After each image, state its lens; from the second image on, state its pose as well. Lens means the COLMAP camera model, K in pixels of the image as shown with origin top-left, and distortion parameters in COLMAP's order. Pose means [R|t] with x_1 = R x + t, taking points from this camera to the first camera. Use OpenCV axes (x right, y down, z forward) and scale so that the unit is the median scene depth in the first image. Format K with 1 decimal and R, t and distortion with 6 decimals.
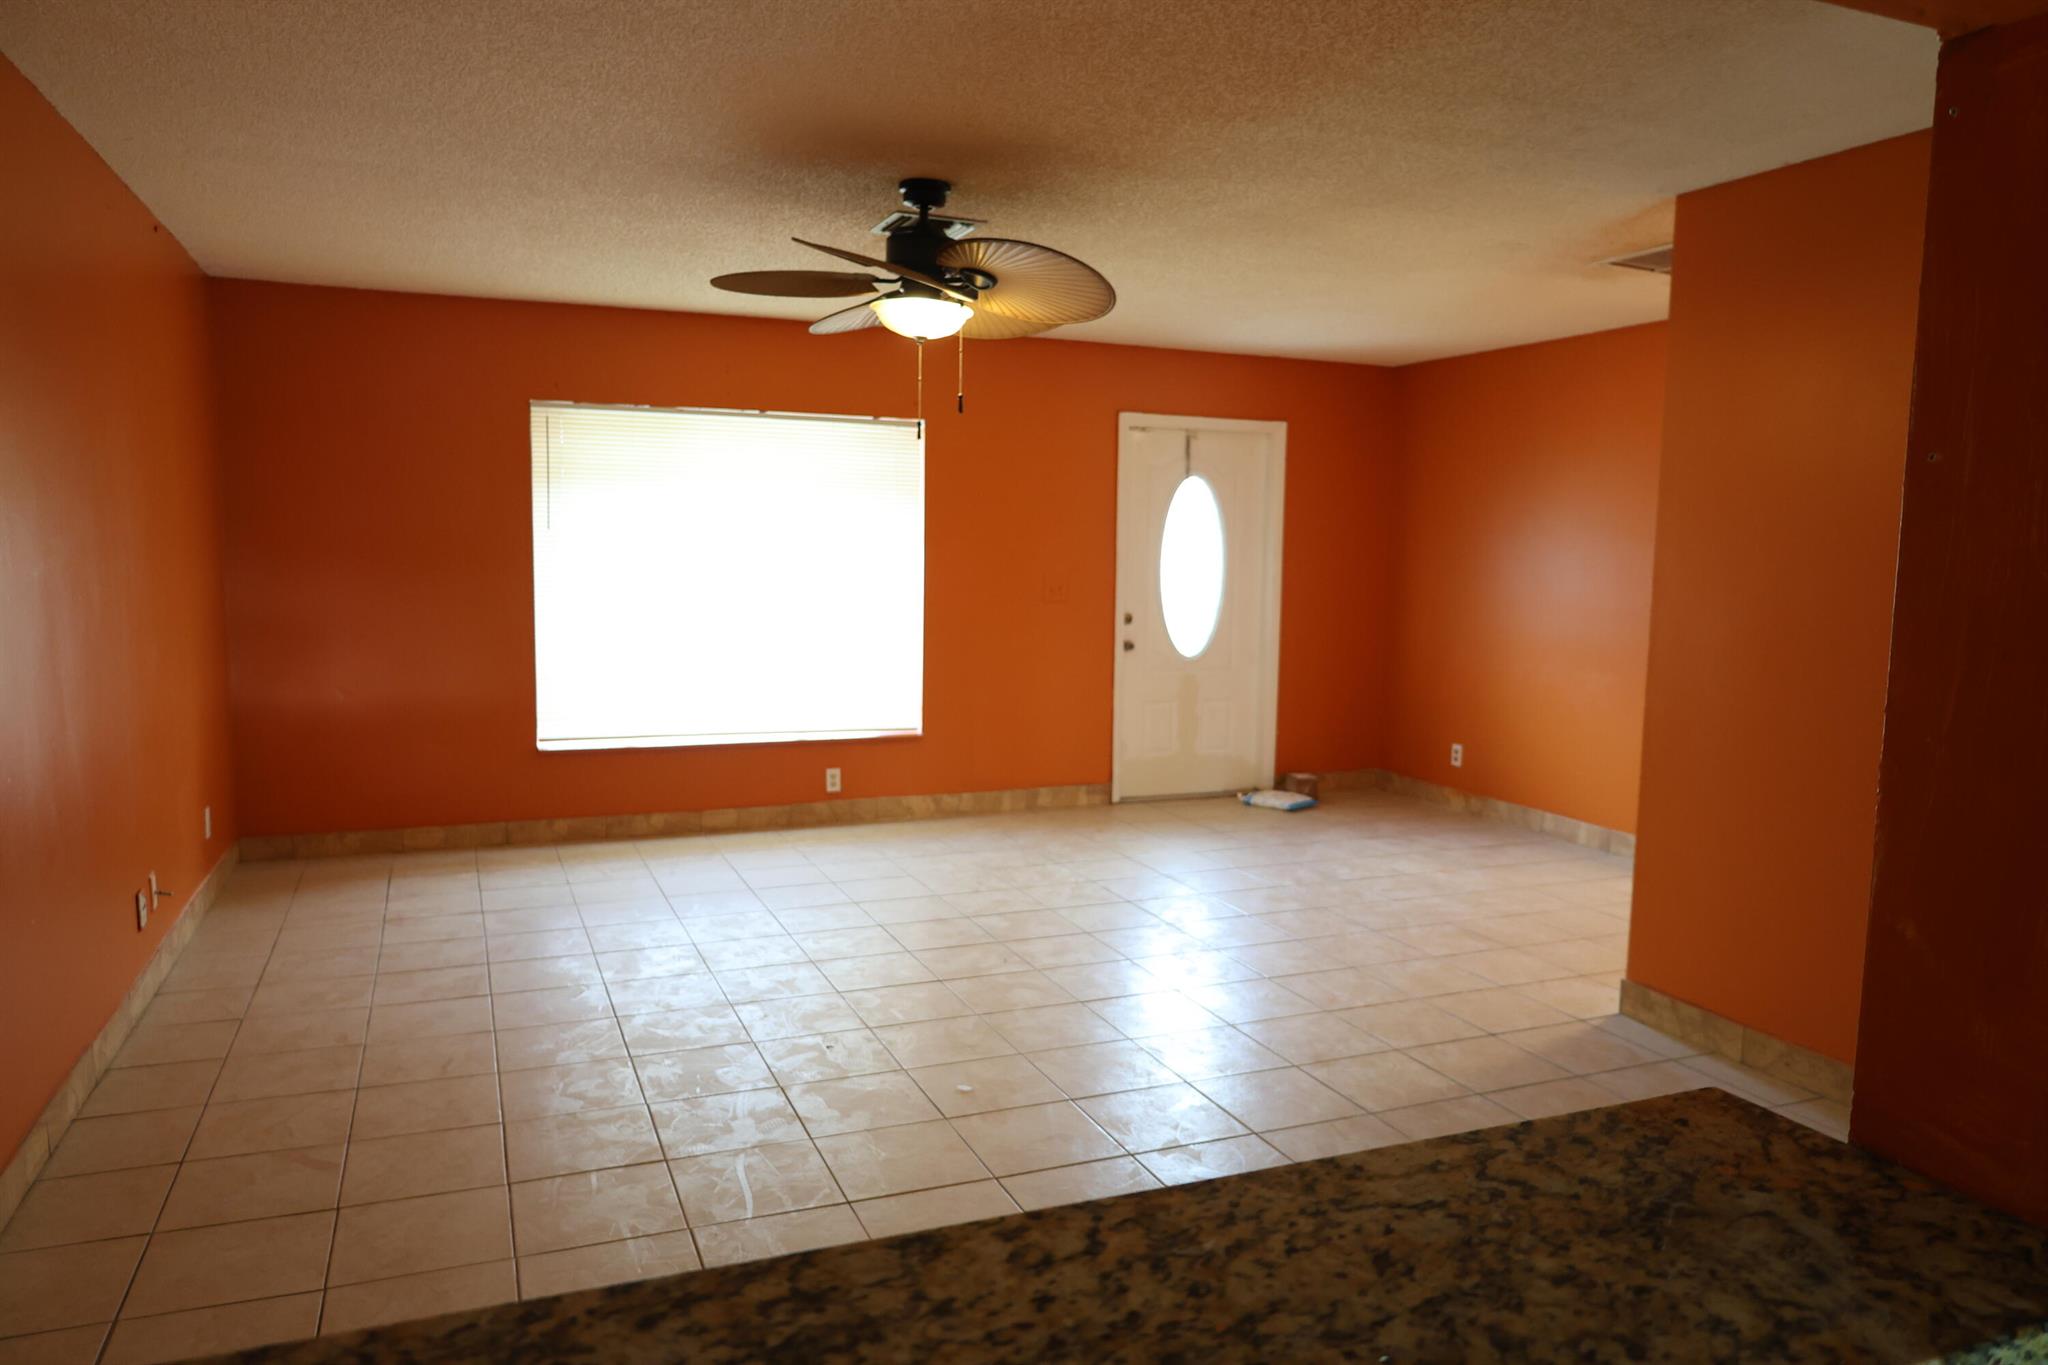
lens RADIAL K [[1388.6, 0, 1023.1], [0, 1388.6, 685.6], [0, 0, 1]] dist [-0.006817, 0.000920]
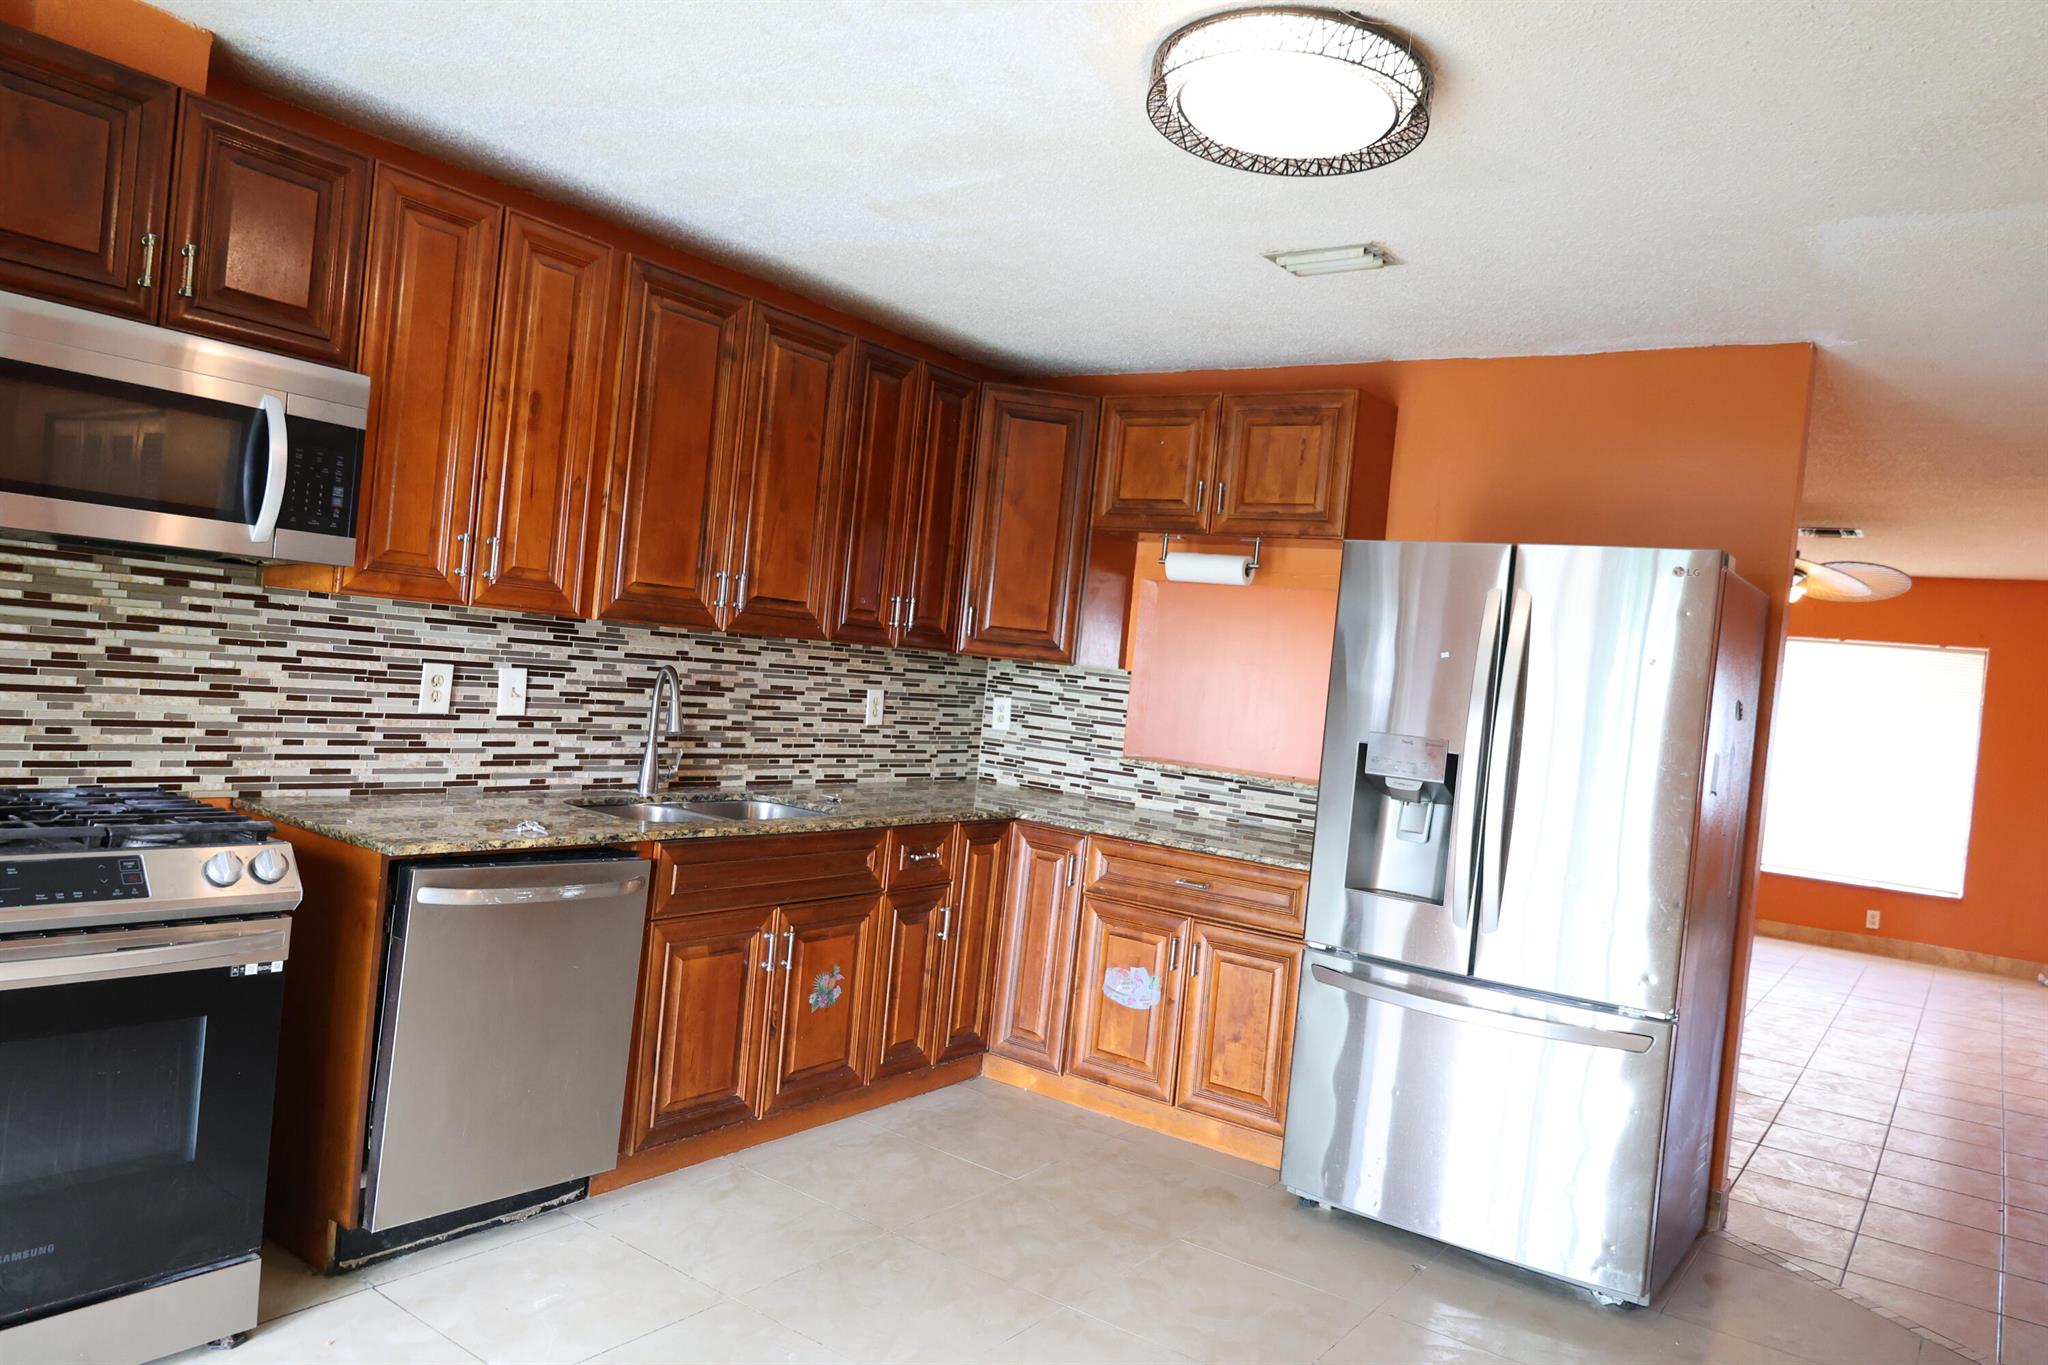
lens RADIAL K [[1388.6, 0, 1023.1], [0, 1388.6, 685.6], [0, 0, 1]] dist [-0.006817, 0.000920]
pose [[0.533675, 0.050834, -0.844161, 1.027123], [-0.174811, 0.983264, -0.051304, 0.114840], [0.827425, 0.174949, 0.533630, -0.770229]]
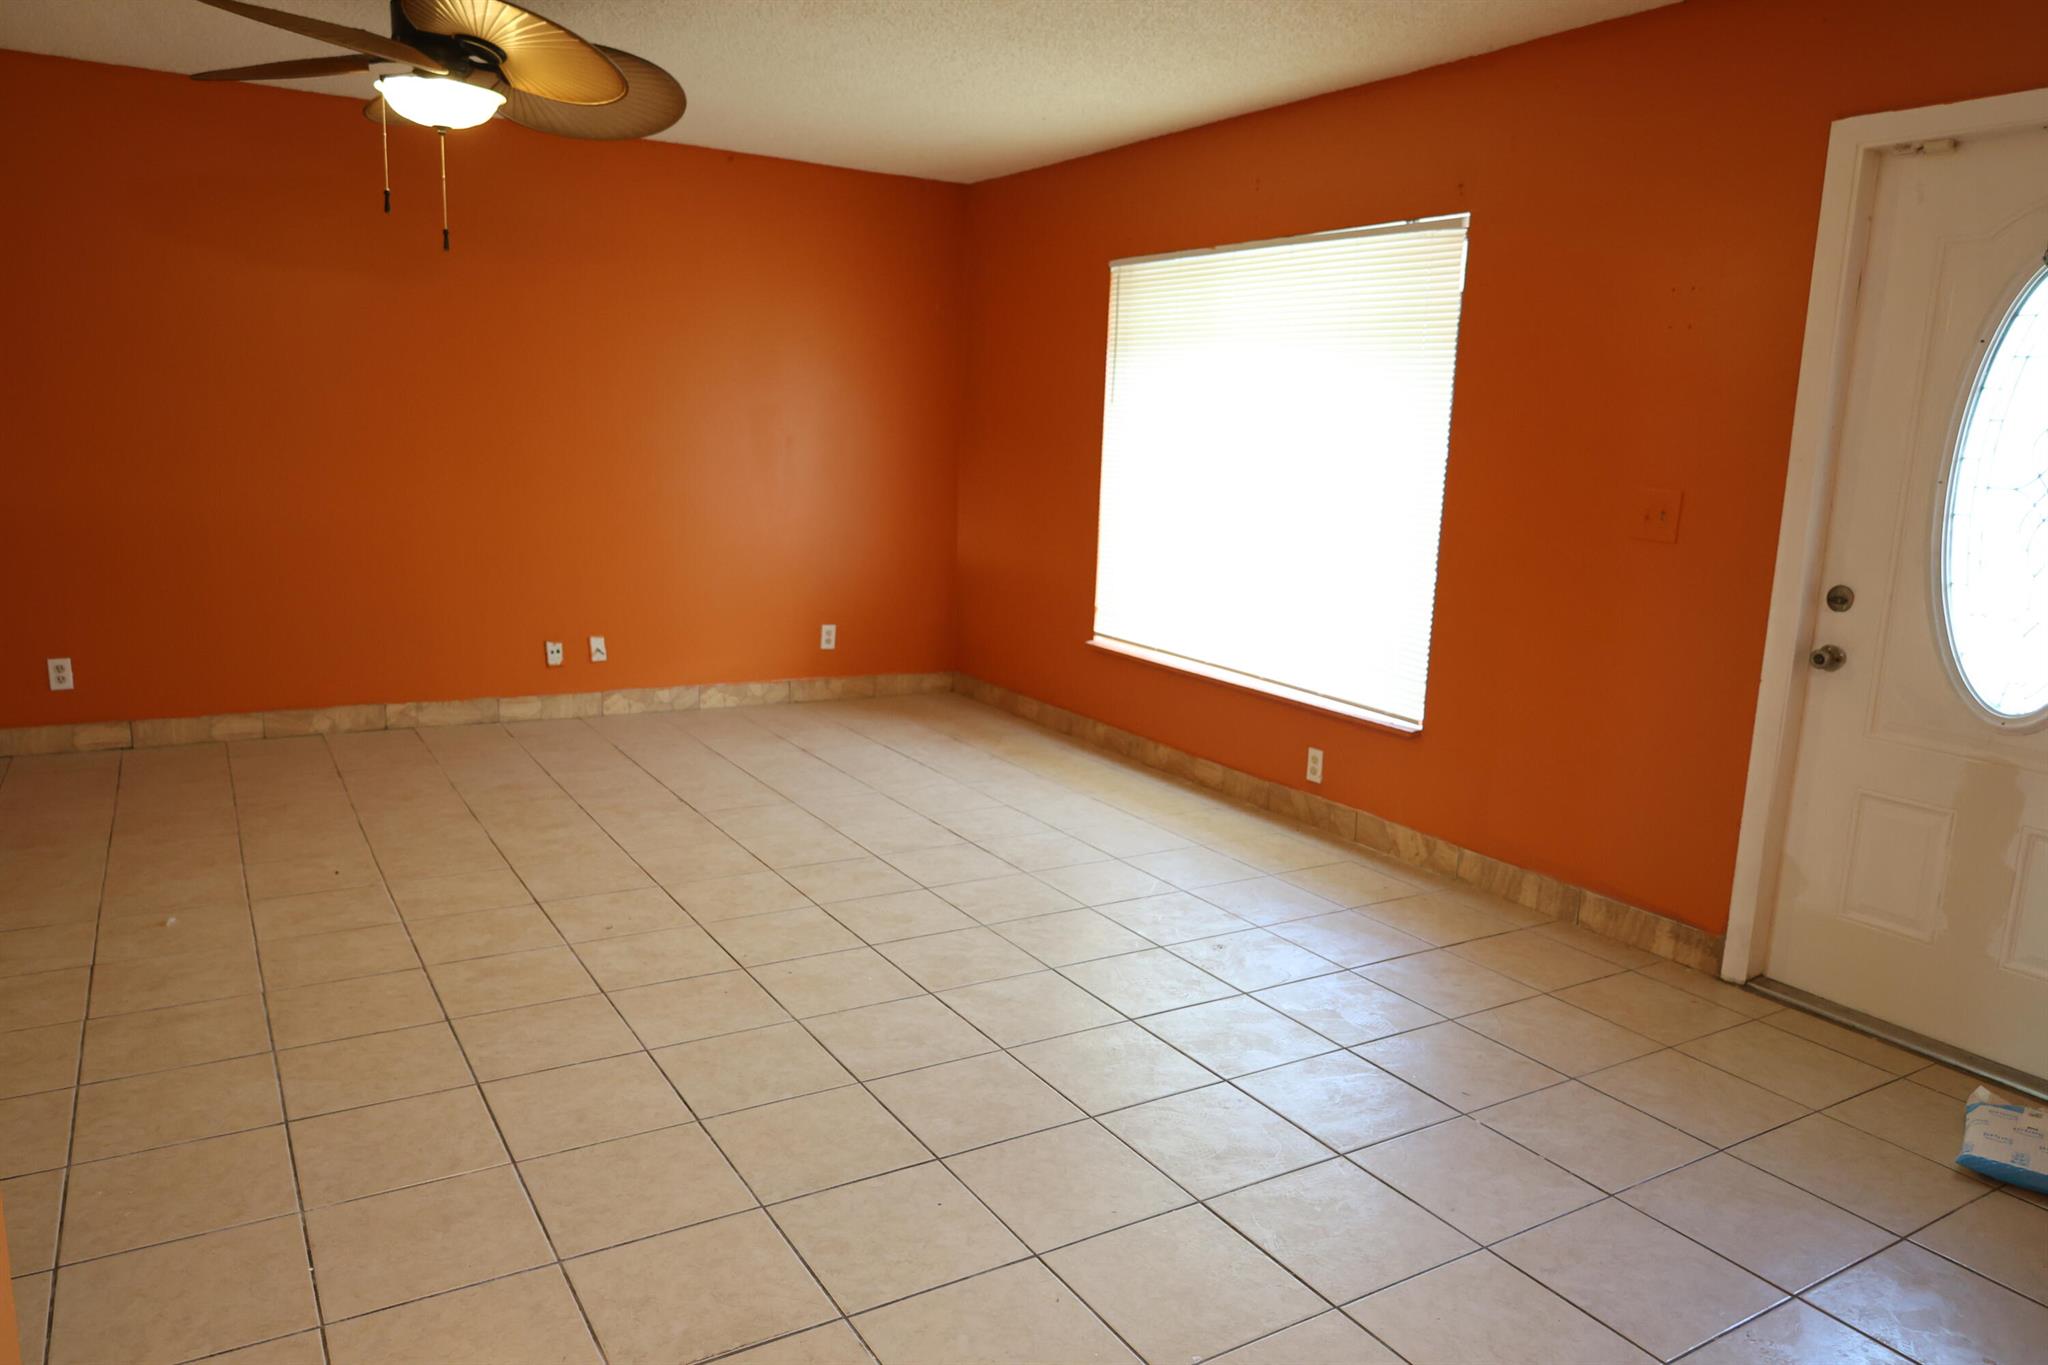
lens RADIAL K [[1400.0, 0, 1026.2], [0, 1400.0, 679.1], [0, 0, 1]] dist [-0.007179, 0.001878]
pose [[0.156411, 0.167809, -0.973332, 1.011010], [-0.139796, 0.979302, 0.146374, -0.110822], [0.977749, 0.113173, 0.176633, 1.428748]]
